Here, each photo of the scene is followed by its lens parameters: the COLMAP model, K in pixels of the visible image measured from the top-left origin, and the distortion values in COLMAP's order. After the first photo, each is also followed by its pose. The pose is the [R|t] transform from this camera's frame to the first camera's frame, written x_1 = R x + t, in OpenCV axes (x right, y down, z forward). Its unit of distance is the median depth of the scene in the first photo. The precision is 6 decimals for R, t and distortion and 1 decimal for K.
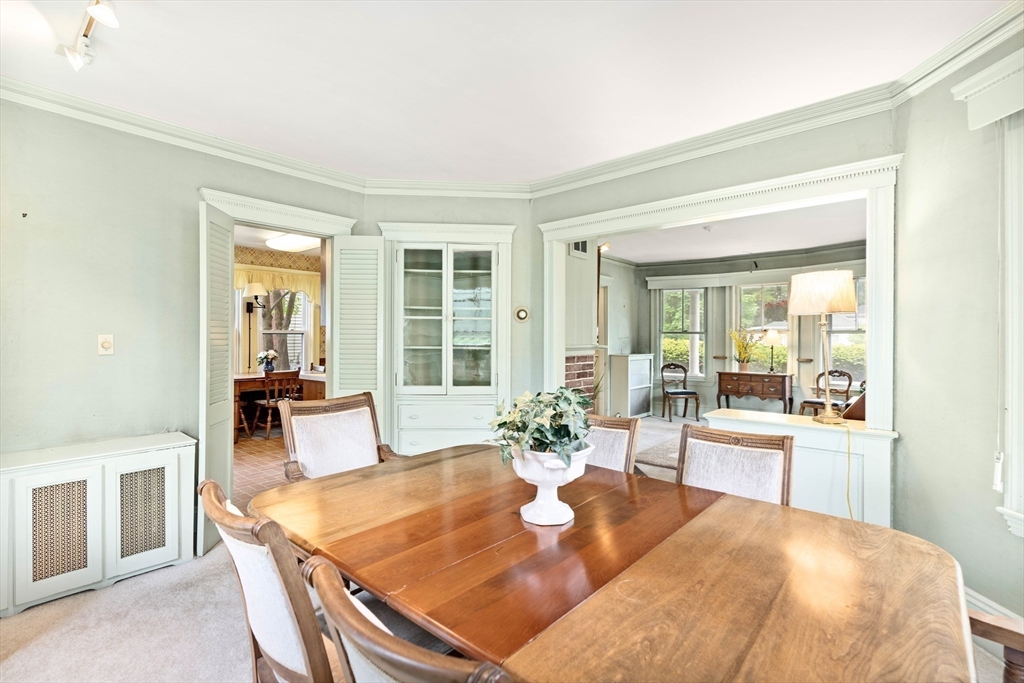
lens RADIAL K [[467.1, 0, 516.2], [0, 467.1, 336.7], [0, 0, 1]] dist [-0.006084, 0.000677]
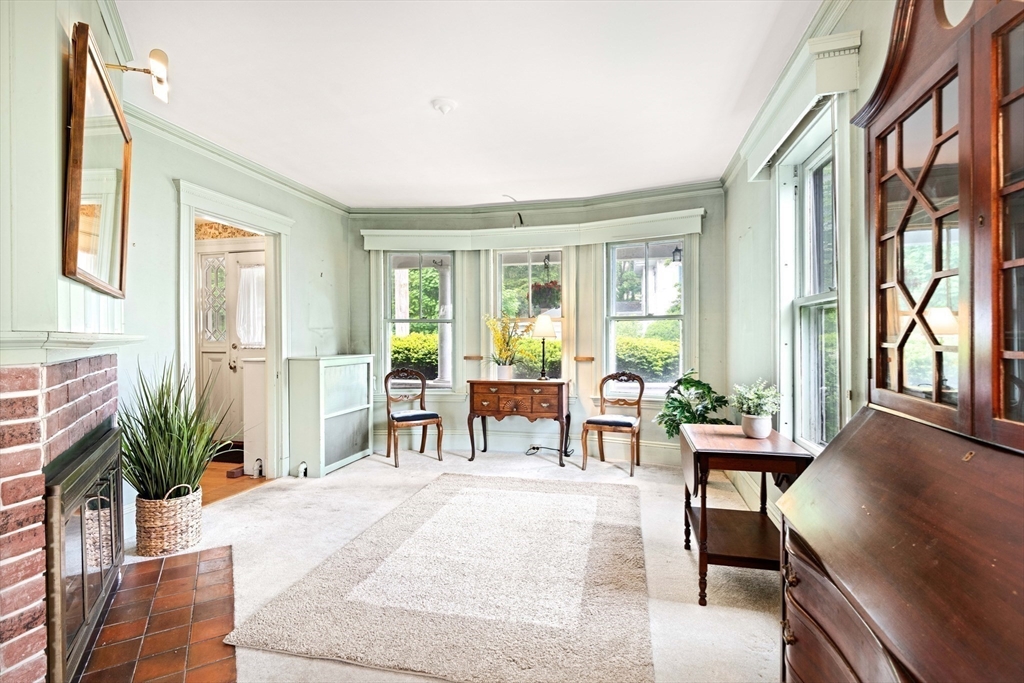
lens RADIAL K [[461.5, 0, 512.0], [0, 461.5, 341.5], [0, 0, 1]] dist [0.000042, 0.000035]
pose [[0.893643, -0.010357, 0.448659, 0.197137], [0.005011, 0.999902, 0.013101, 0.013555], [-0.448750, -0.009459, 0.893607, 0.400378]]
